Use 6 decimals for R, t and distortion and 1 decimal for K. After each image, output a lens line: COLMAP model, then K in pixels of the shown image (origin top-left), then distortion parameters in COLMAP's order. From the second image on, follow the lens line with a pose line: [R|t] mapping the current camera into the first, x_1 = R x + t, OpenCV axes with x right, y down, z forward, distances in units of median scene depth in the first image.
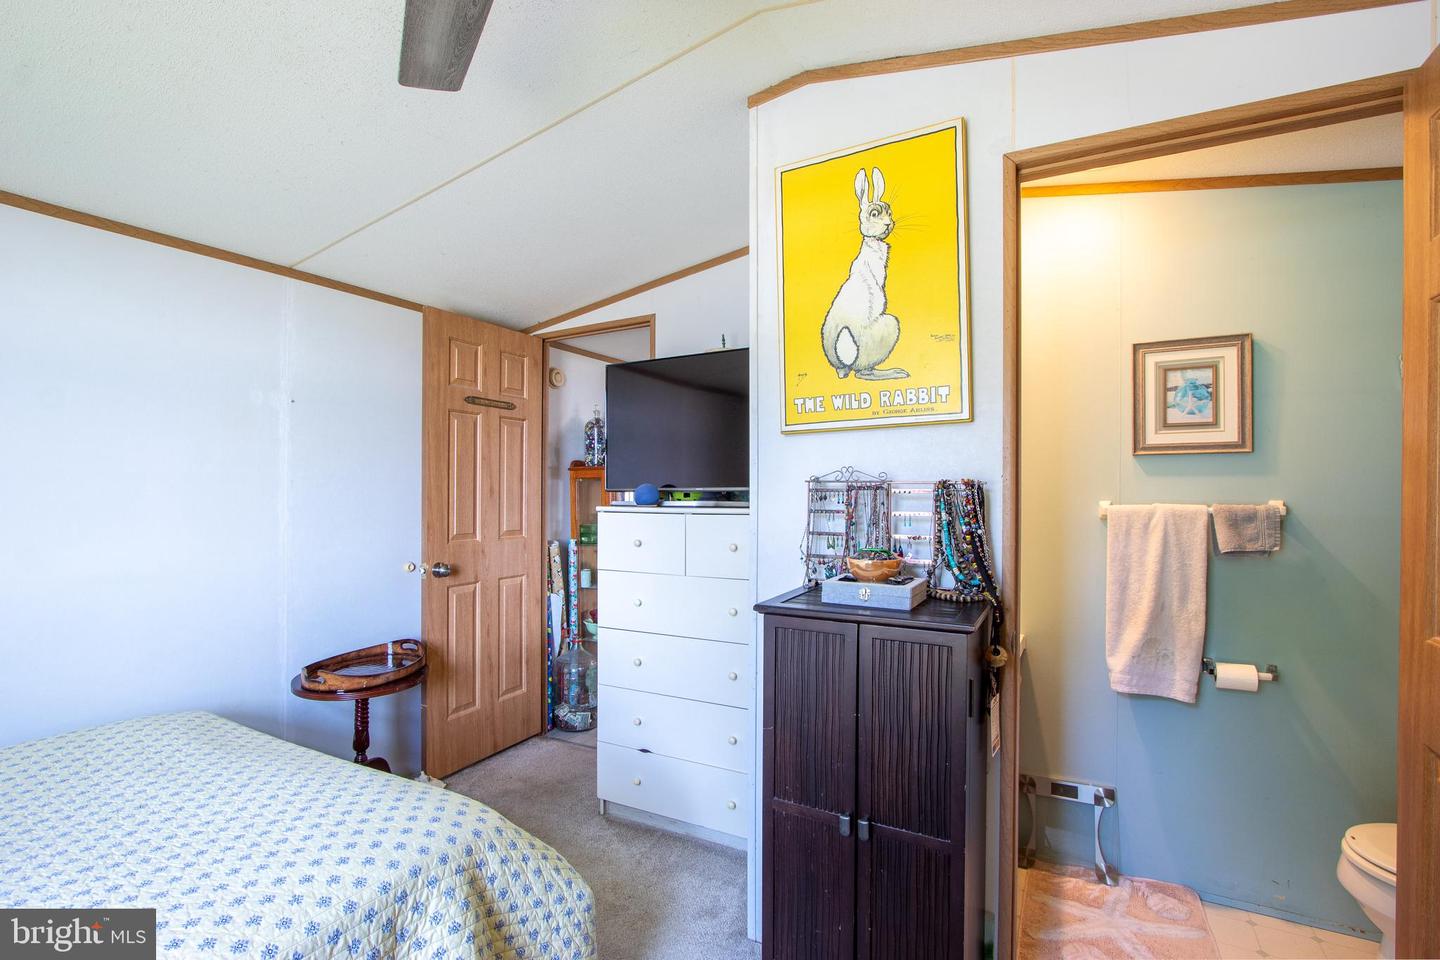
lens RADIAL K [[694.0, 0, 716.2], [0, 694.0, 485.8], [0, 0, 1]] dist [-0.012518, 0.000461]
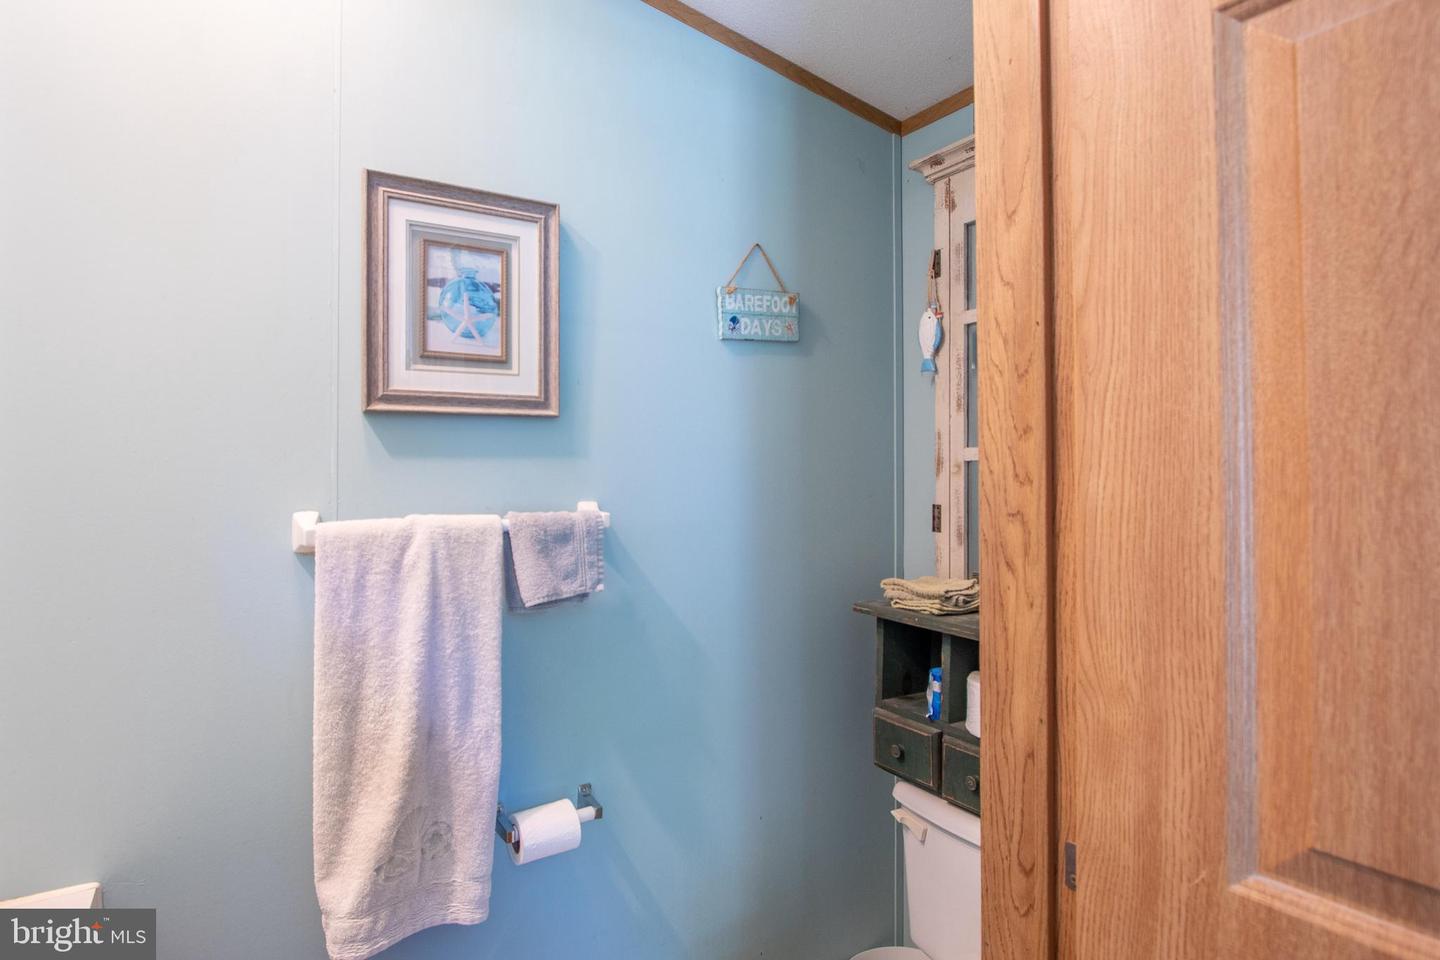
lens RADIAL K [[747.1, 0, 661.4], [0, 747.1, 468.0], [0, 0, 1]] dist [-0.014870, 0.001080]
pose [[0.516353, 0.003064, 0.856371, 0.291016], [0.000969, 0.999991, -0.004163, -0.004336], [-0.856376, 0.002980, 0.516345, 0.597013]]
